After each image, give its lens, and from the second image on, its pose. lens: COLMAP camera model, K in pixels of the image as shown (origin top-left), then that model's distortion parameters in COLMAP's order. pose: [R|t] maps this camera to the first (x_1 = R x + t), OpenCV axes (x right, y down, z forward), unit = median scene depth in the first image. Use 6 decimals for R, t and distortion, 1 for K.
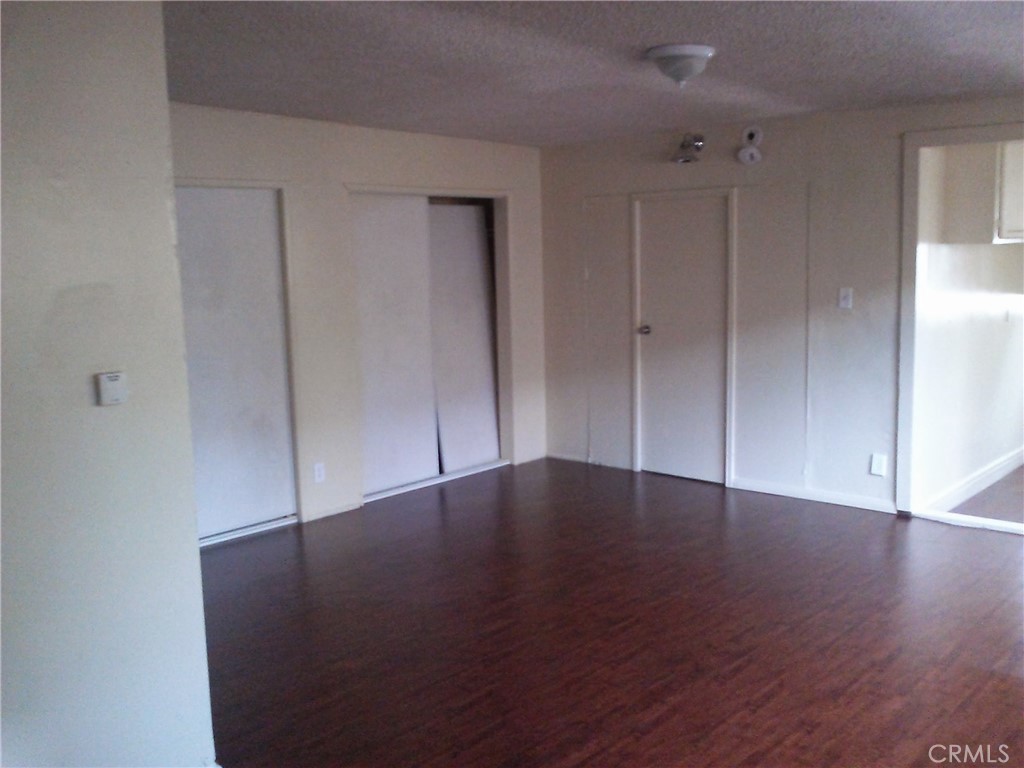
lens RADIAL K [[973.7, 0, 512.8], [0, 973.7, 386.6], [0, 0, 1]] dist [0.011449, 0.000000]
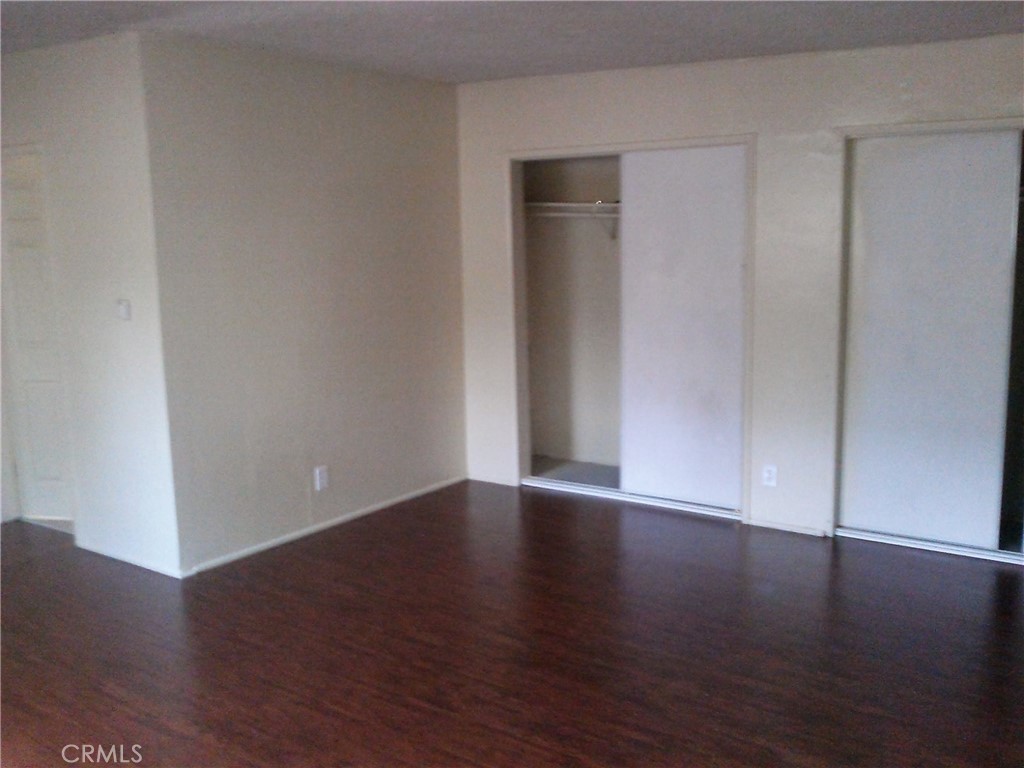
lens RADIAL K [[973.7, 0, 512.1], [0, 973.7, 381.9], [0, 0, 1]] dist [0.011449, 0.000000]
pose [[0.107257, 0.189177, -0.976068, 0.645091], [-0.120878, 0.976929, 0.176061, -0.124543], [0.986856, 0.099101, 0.127650, 0.716127]]
